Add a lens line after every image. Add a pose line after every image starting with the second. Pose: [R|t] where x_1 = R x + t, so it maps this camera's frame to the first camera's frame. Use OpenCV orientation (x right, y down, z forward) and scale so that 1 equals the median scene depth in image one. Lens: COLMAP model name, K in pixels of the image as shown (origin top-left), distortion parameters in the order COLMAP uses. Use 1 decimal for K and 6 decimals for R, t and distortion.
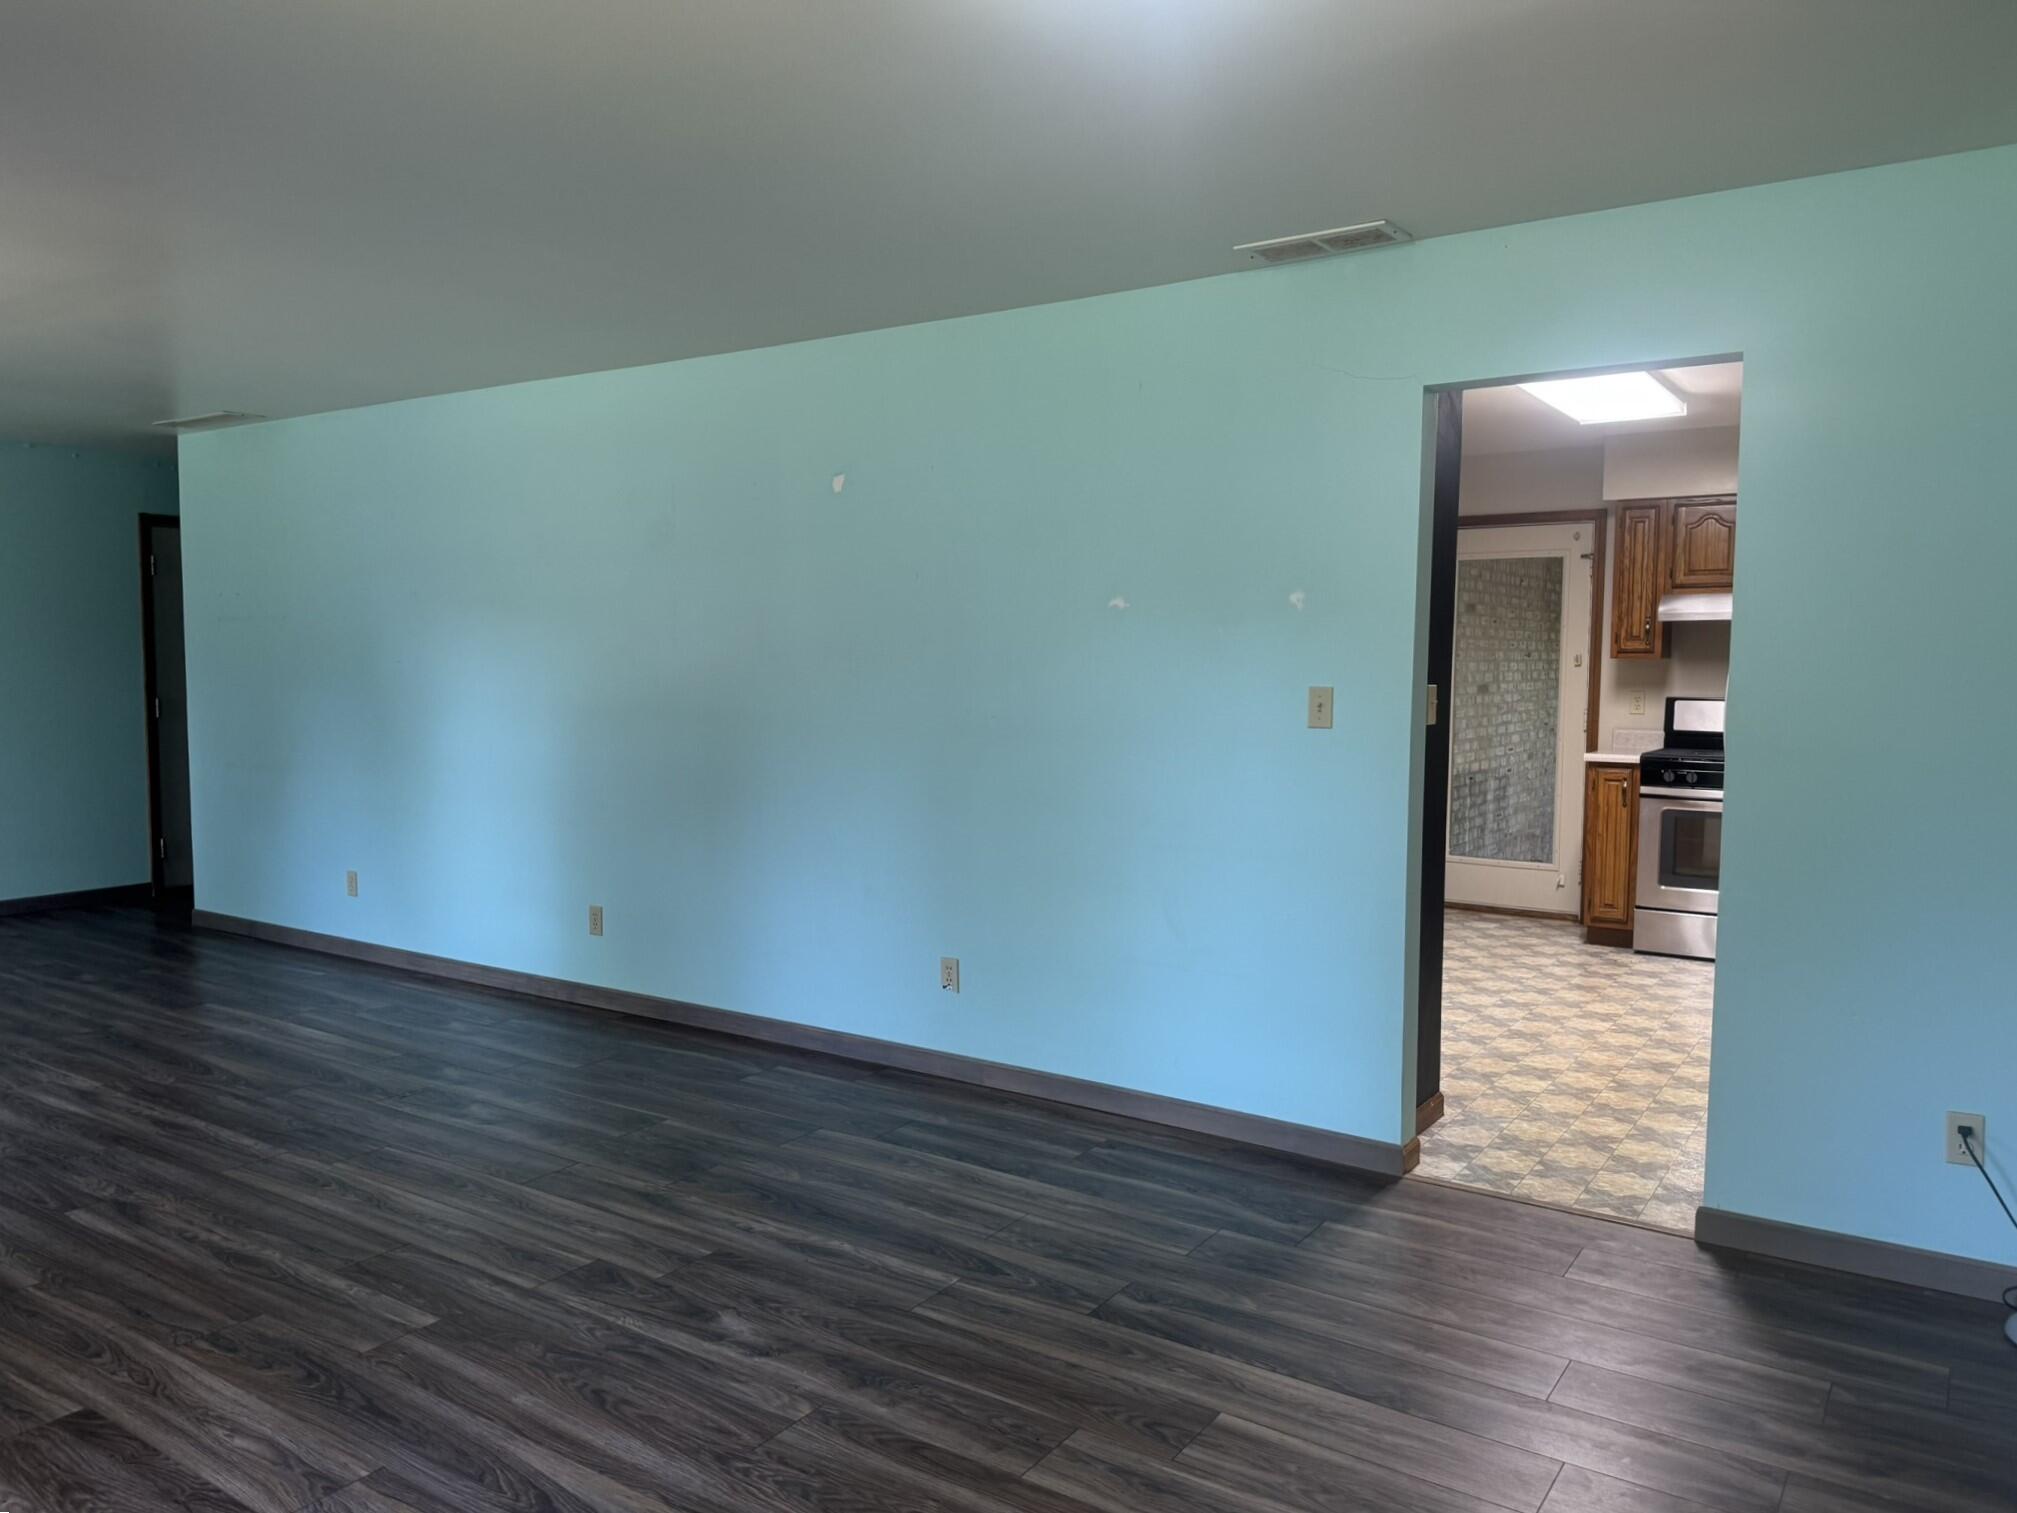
lens RADIAL K [[1423.3, 0, 1006.6], [0, 1423.3, 763.0], [0, 0, 1]] dist [0.069807, -0.066174]
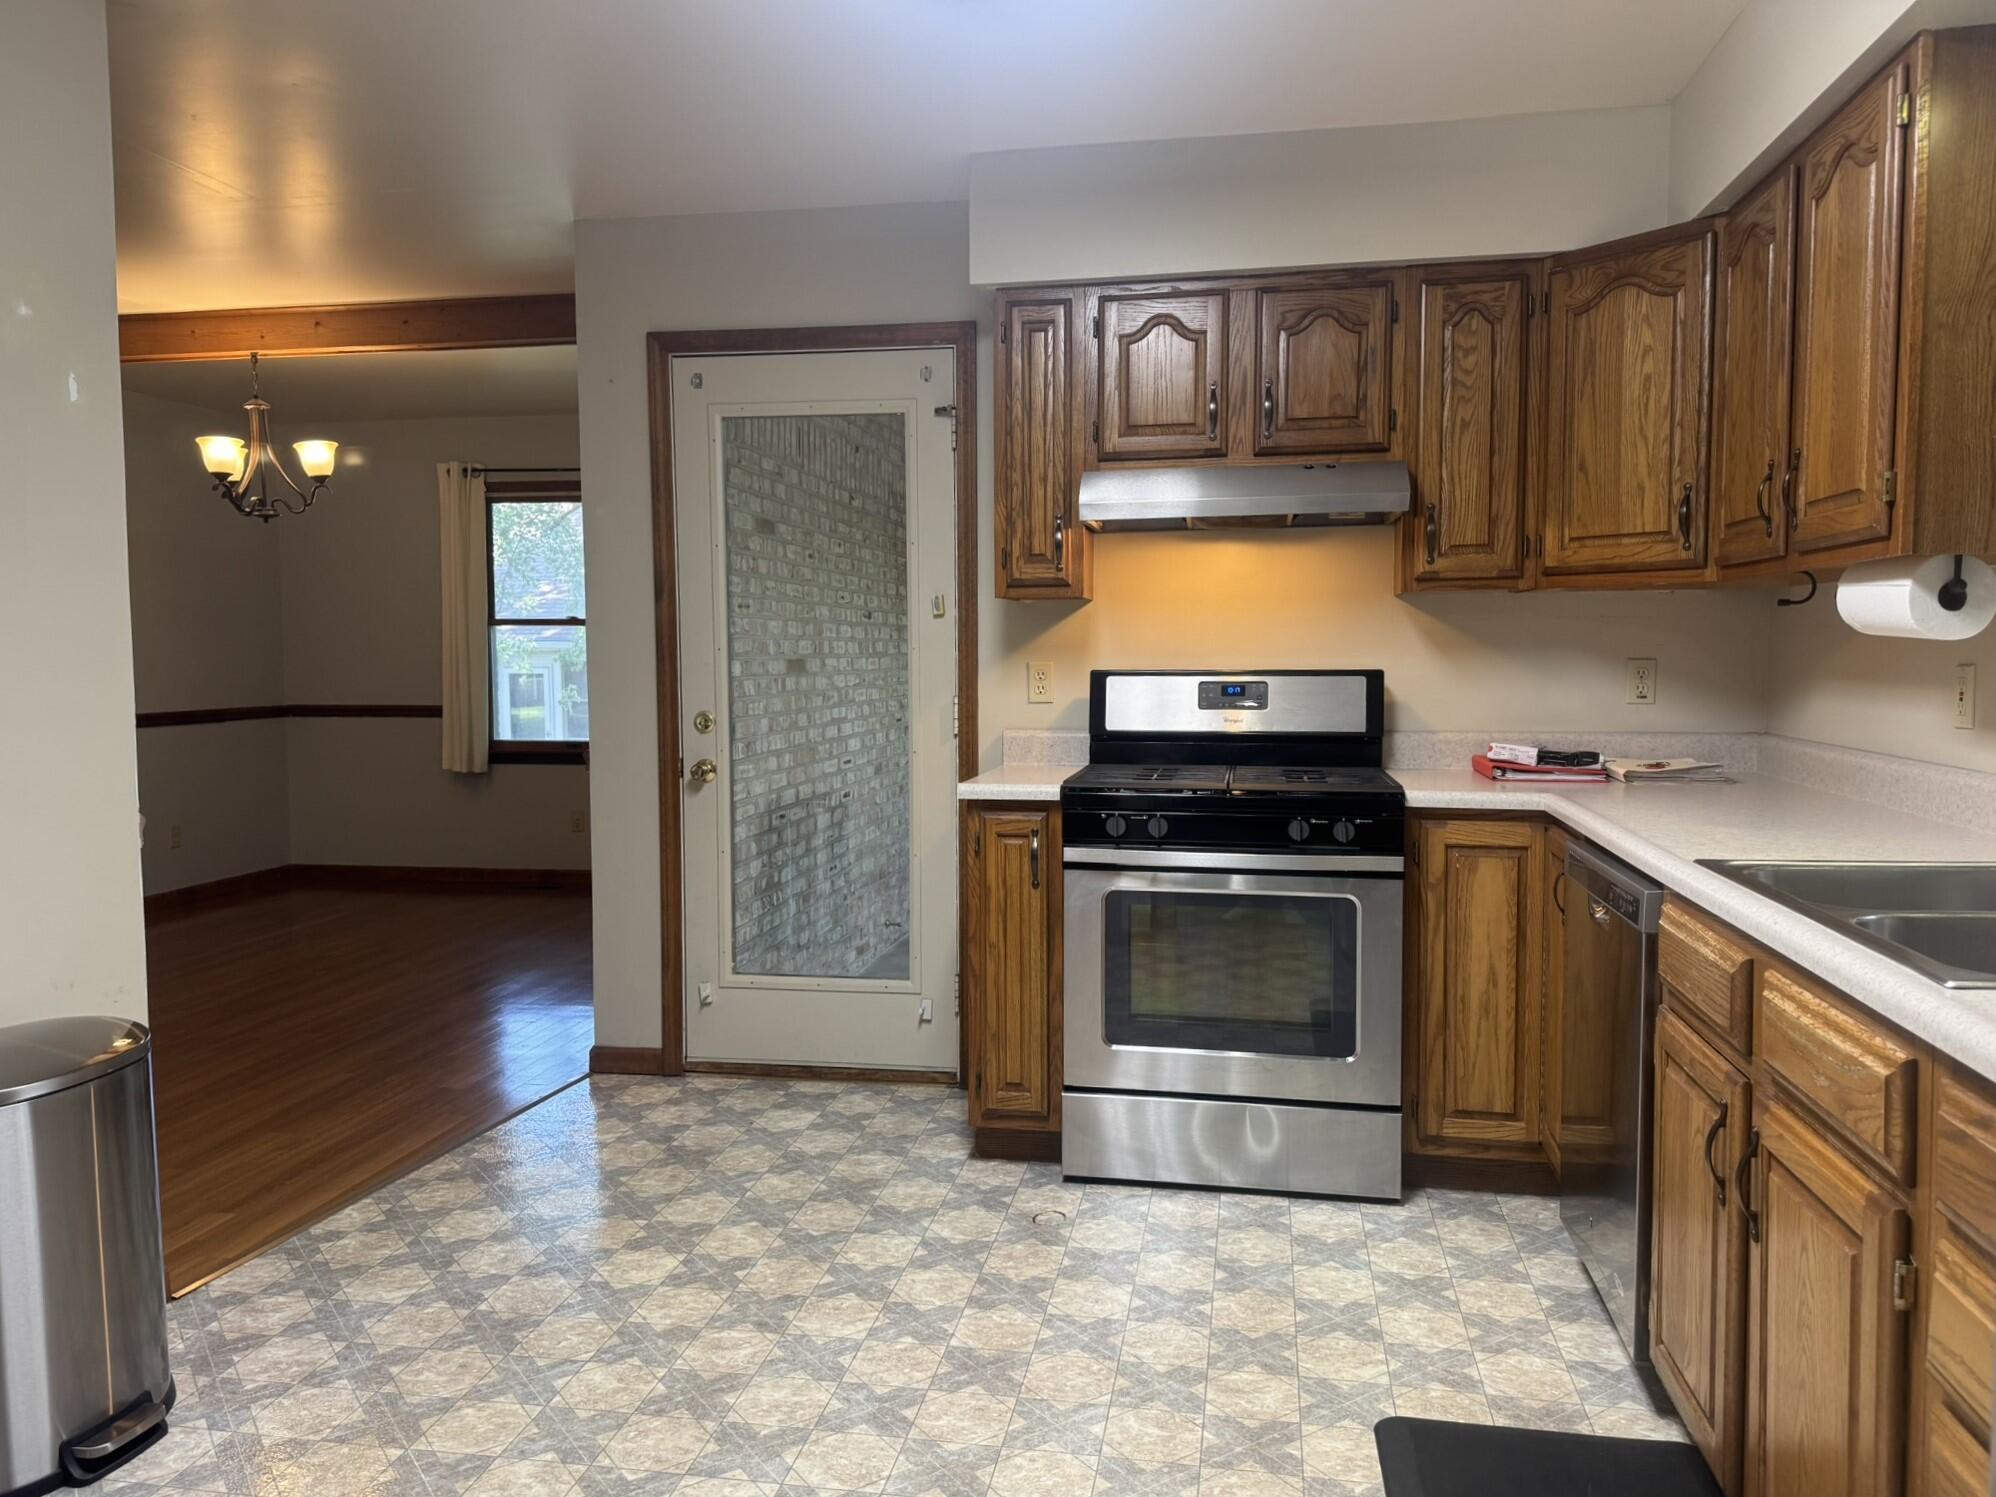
lens RADIAL K [[1408.5, 0, 985.8], [0, 1408.5, 735.6], [0, 0, 1]] dist [0.069807, -0.066174]
pose [[0.916212, -0.032425, 0.399379, 0.203186], [0.038749, 0.999219, -0.007767, -0.018107], [-0.398815, 0.022592, 0.916753, 0.514809]]
